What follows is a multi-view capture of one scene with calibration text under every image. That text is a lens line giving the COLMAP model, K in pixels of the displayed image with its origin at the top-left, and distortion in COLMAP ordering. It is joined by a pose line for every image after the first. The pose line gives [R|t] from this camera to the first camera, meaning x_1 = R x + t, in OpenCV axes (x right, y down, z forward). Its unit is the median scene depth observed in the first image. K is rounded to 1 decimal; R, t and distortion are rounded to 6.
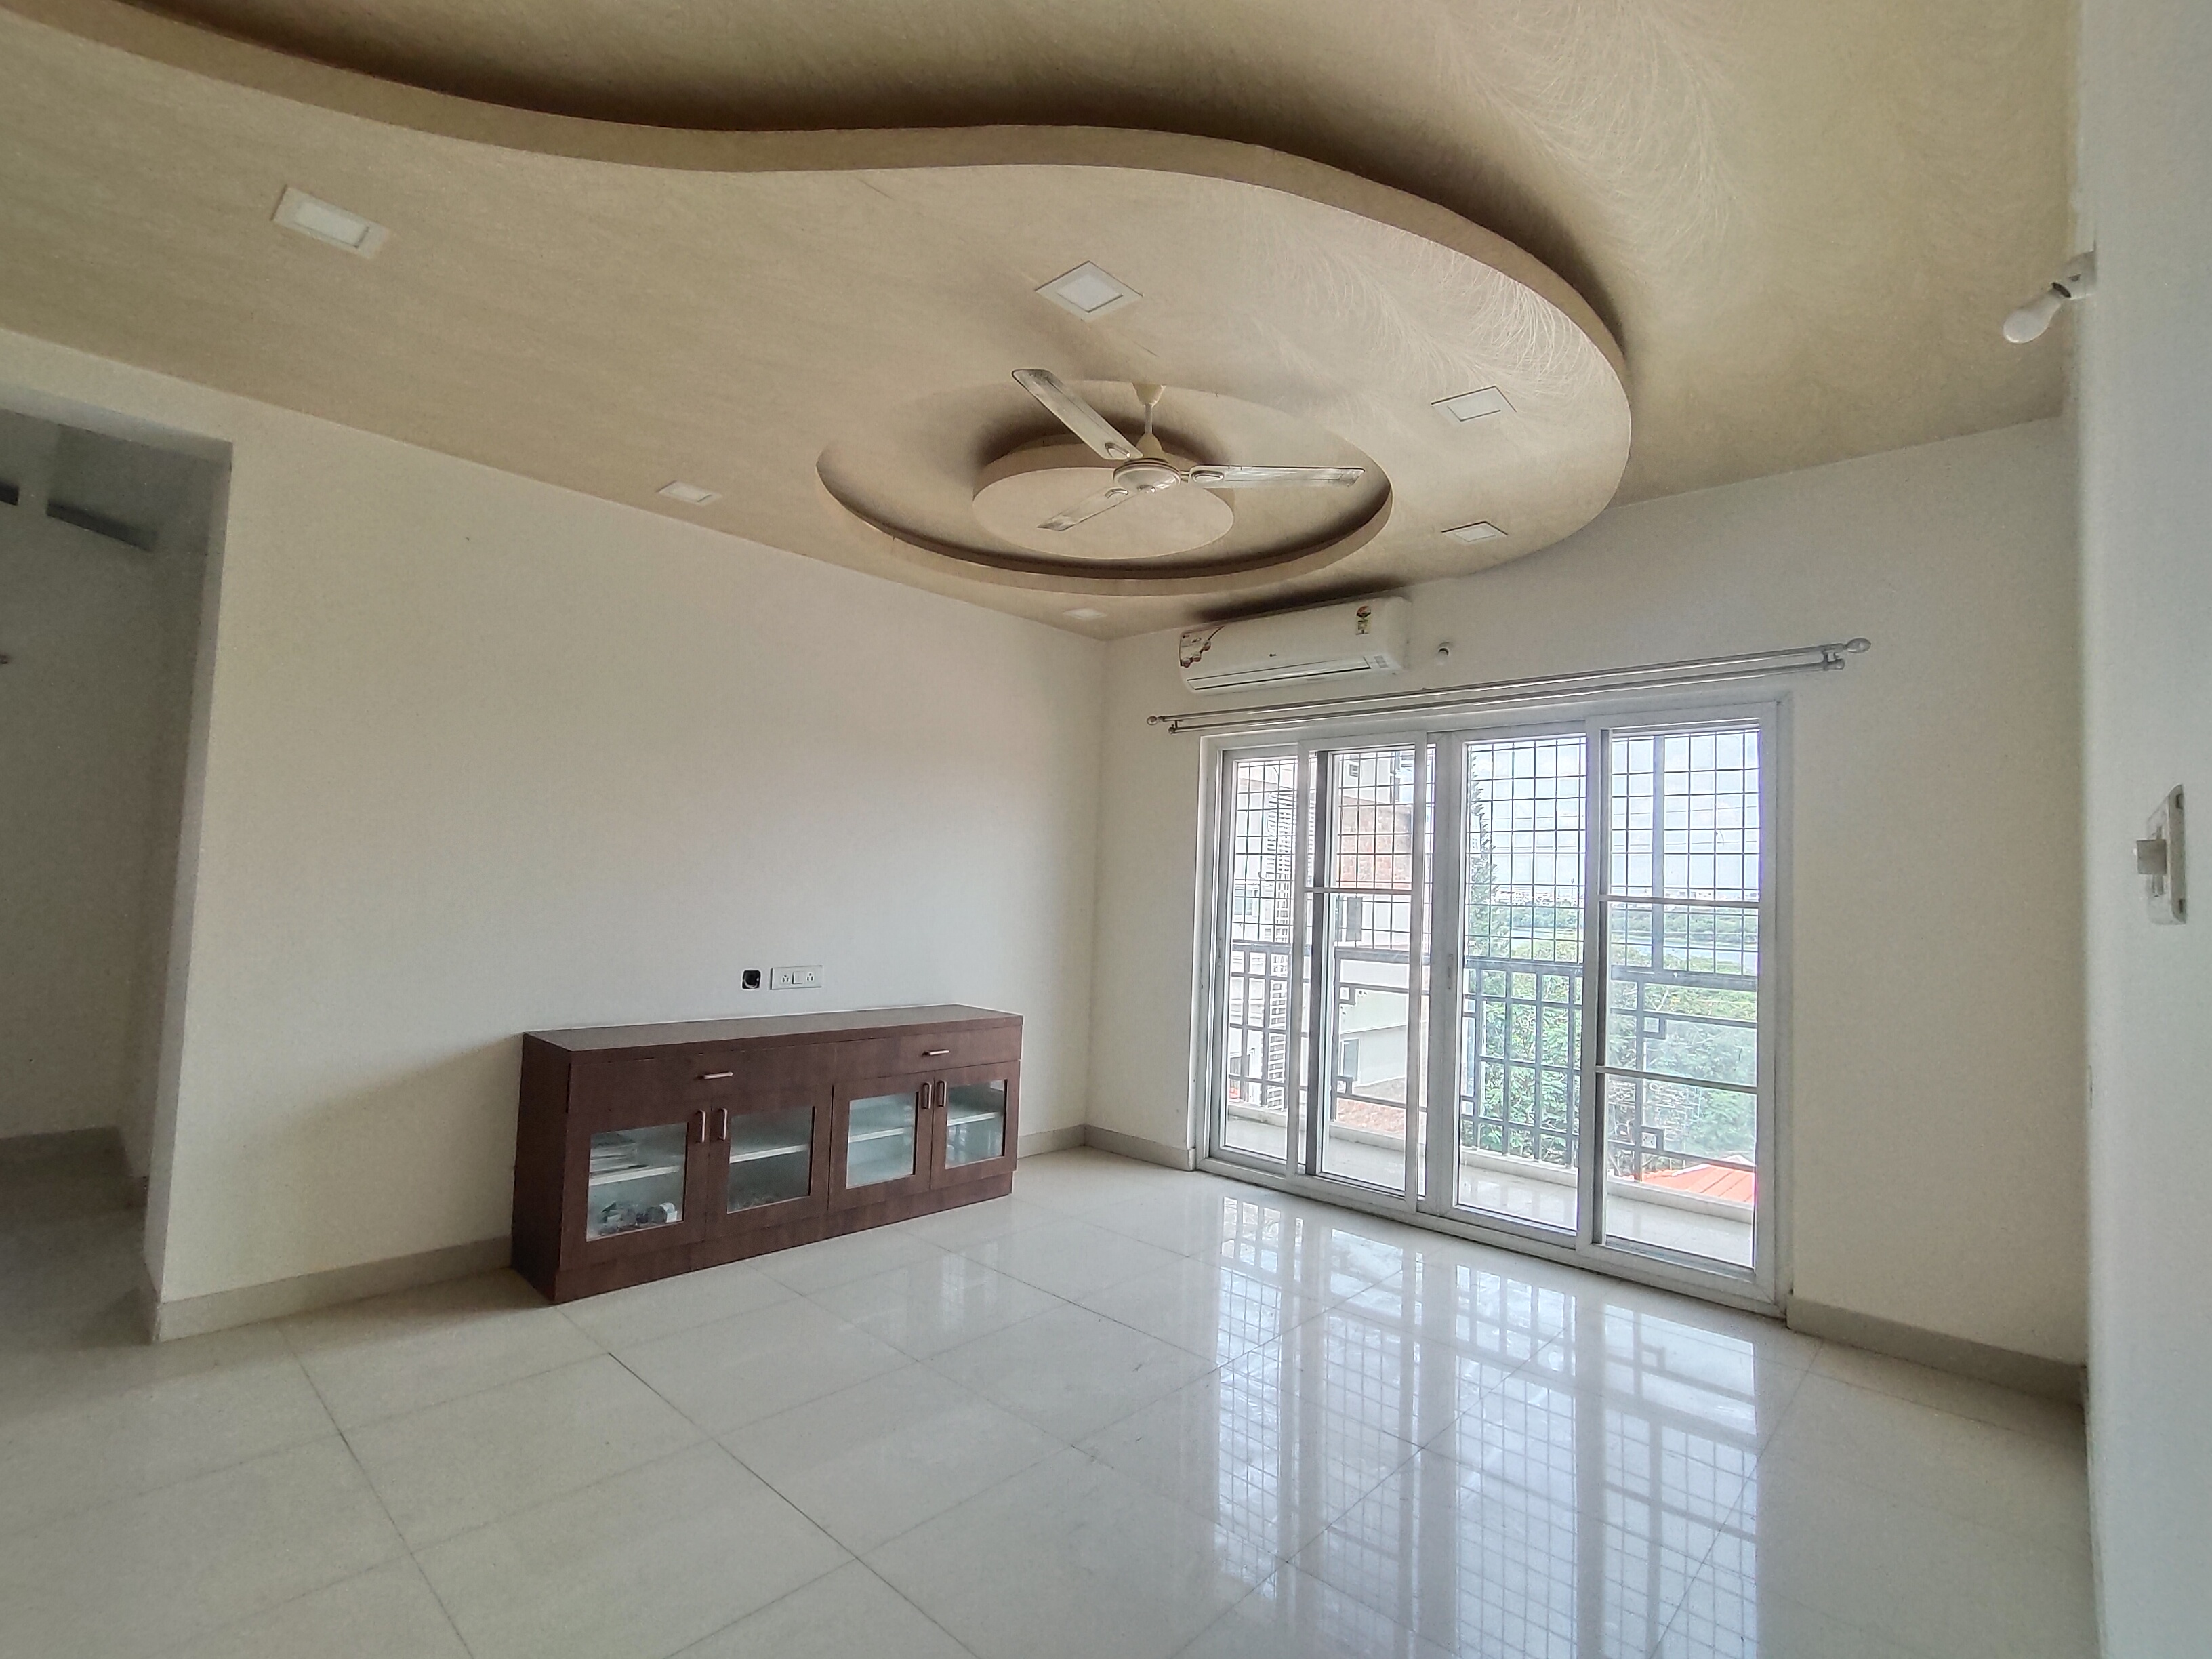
lens RADIAL K [[1040.6, 0, 1114.1], [0, 1040.6, 835.6], [0, 0, 1]] dist [-0.002022, 0.000190]
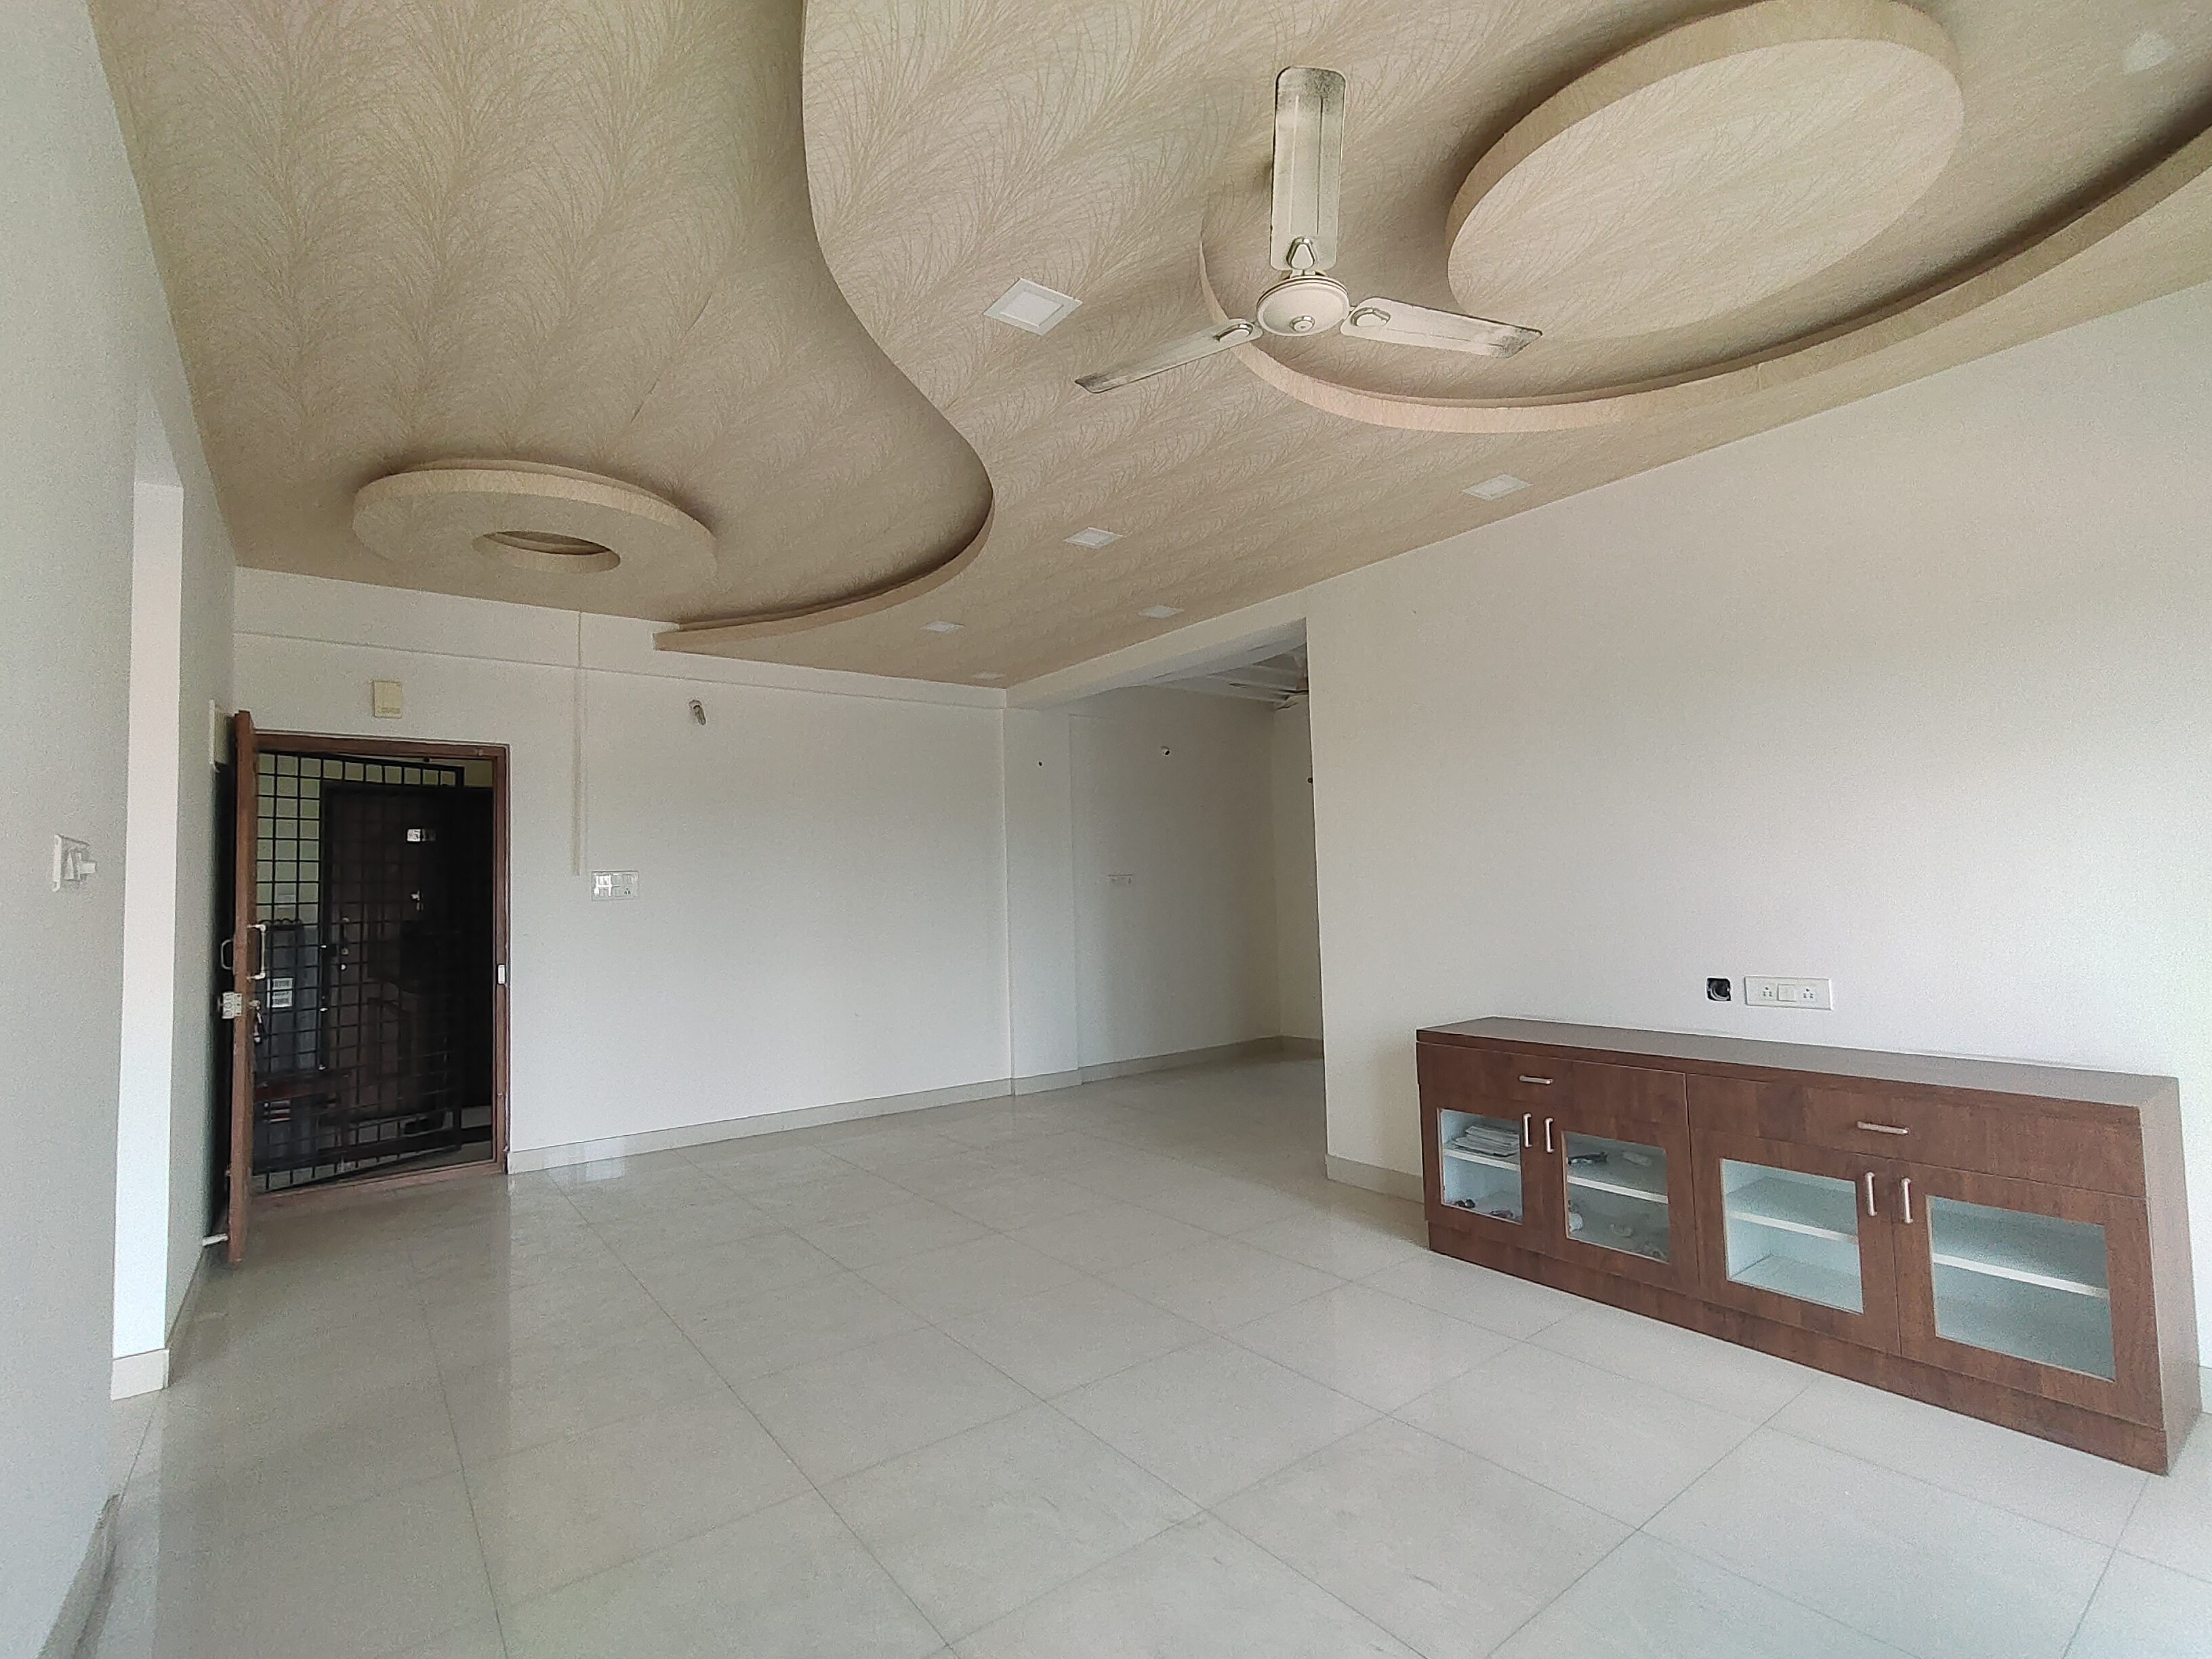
lens RADIAL K [[1040.6, 0, 1114.1], [0, 1040.6, 835.6], [0, 0, 1]] dist [-0.002022, 0.000190]
pose [[-0.171791, -0.087561, -0.981234, 0.532388], [0.074877, 0.992000, -0.101631, 0.067227], [0.982284, -0.090931, -0.163860, 0.682866]]
